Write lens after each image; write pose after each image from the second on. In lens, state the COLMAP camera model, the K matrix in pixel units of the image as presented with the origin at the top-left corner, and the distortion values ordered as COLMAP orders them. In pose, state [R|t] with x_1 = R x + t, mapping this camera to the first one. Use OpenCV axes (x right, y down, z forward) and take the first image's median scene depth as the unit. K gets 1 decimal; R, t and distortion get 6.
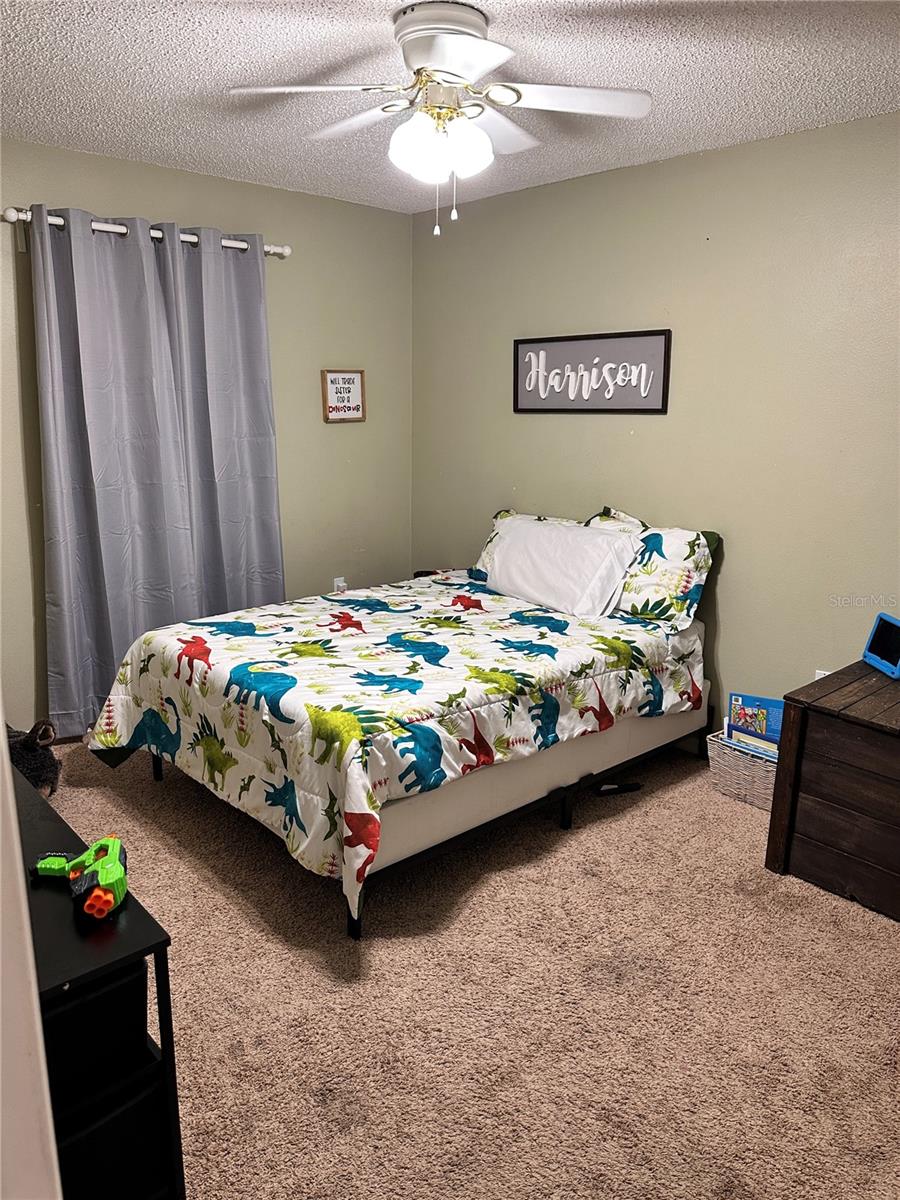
lens RADIAL K [[845.7, 0, 450.0], [0, 845.7, 600.0], [0, 0, 1]] dist [0.123459, -0.173683]
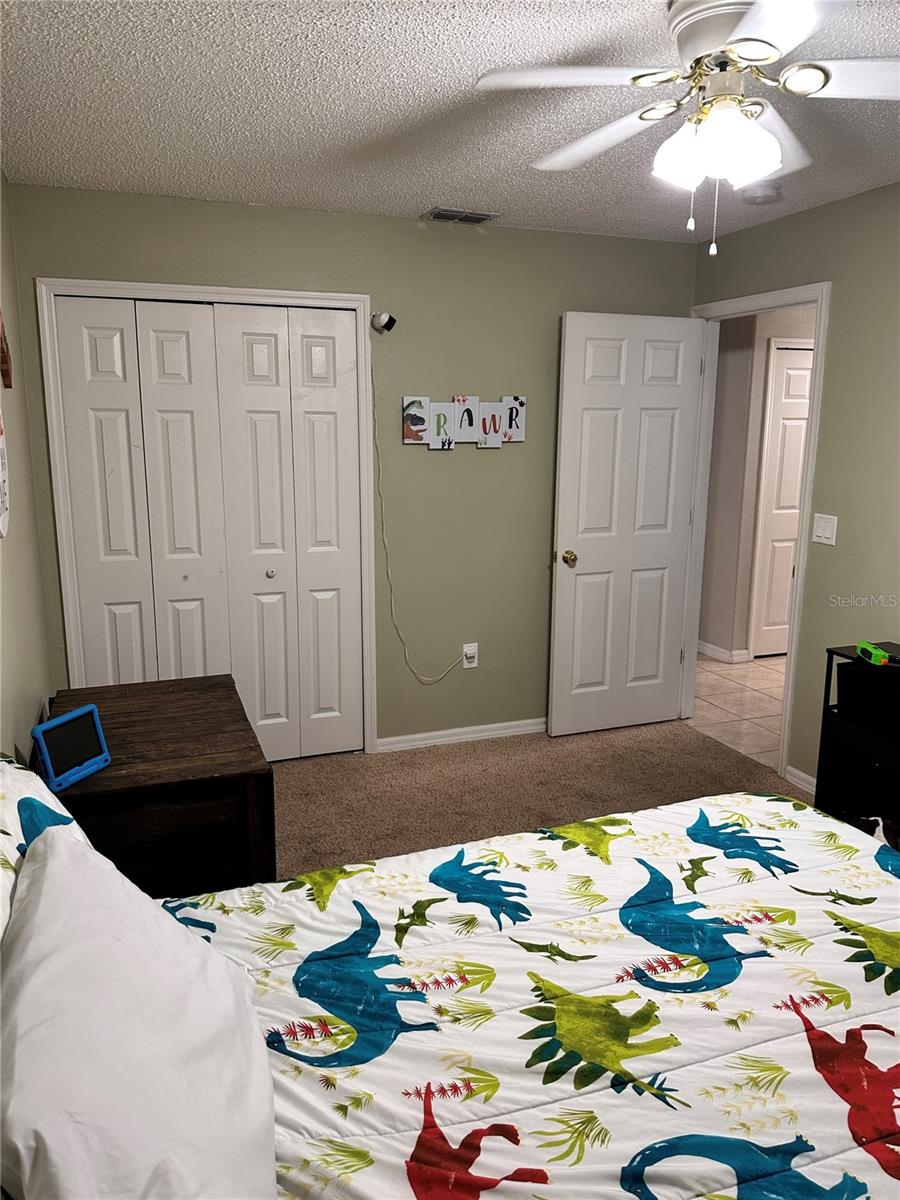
lens RADIAL K [[904.1, 0, 447.4], [0, 904.1, 603.7], [0, 0, 1]] dist [0.036686, -0.073093]
pose [[-0.933017, -0.094414, 0.347224, -0.183509], [0.066730, 0.902826, 0.424797, -0.840095], [-0.353590, 0.419514, -0.836052, 3.276161]]
